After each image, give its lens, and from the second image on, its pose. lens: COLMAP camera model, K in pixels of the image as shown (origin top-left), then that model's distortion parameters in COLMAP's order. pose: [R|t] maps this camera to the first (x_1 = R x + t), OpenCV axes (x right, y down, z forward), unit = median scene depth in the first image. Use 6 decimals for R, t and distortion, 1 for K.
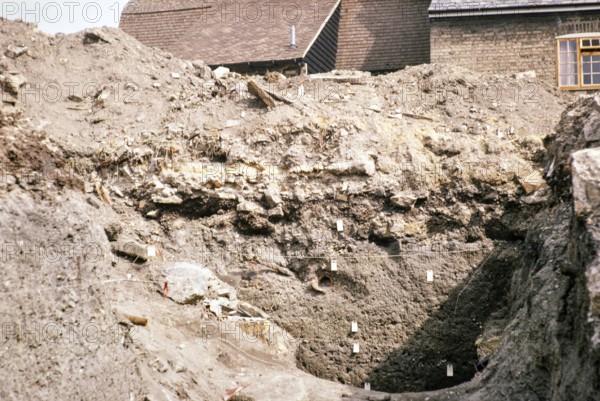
lens RADIAL K [[924.6, 0, 300.0], [0, 924.6, 200.5], [0, 0, 1]] dist [-0.077785, -0.029711]
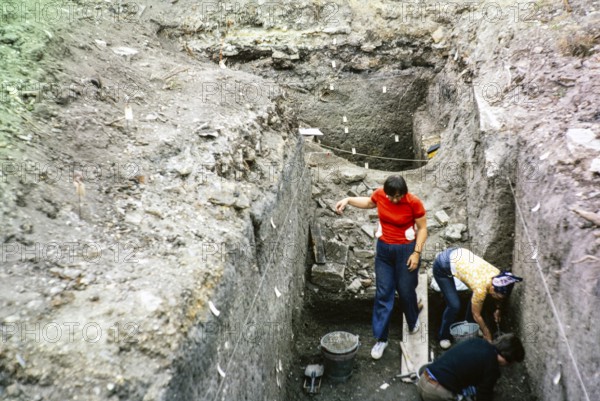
lens RADIAL K [[924.6, 0, 300.0], [0, 924.6, 200.5], [0, 0, 1]] dist [-0.077785, -0.029711]
pose [[0.984308, -0.101525, 0.144325, -0.302167], [0.047904, 0.940933, 0.335188, -0.322993], [-0.169830, -0.323015, 0.931031, -0.733896]]
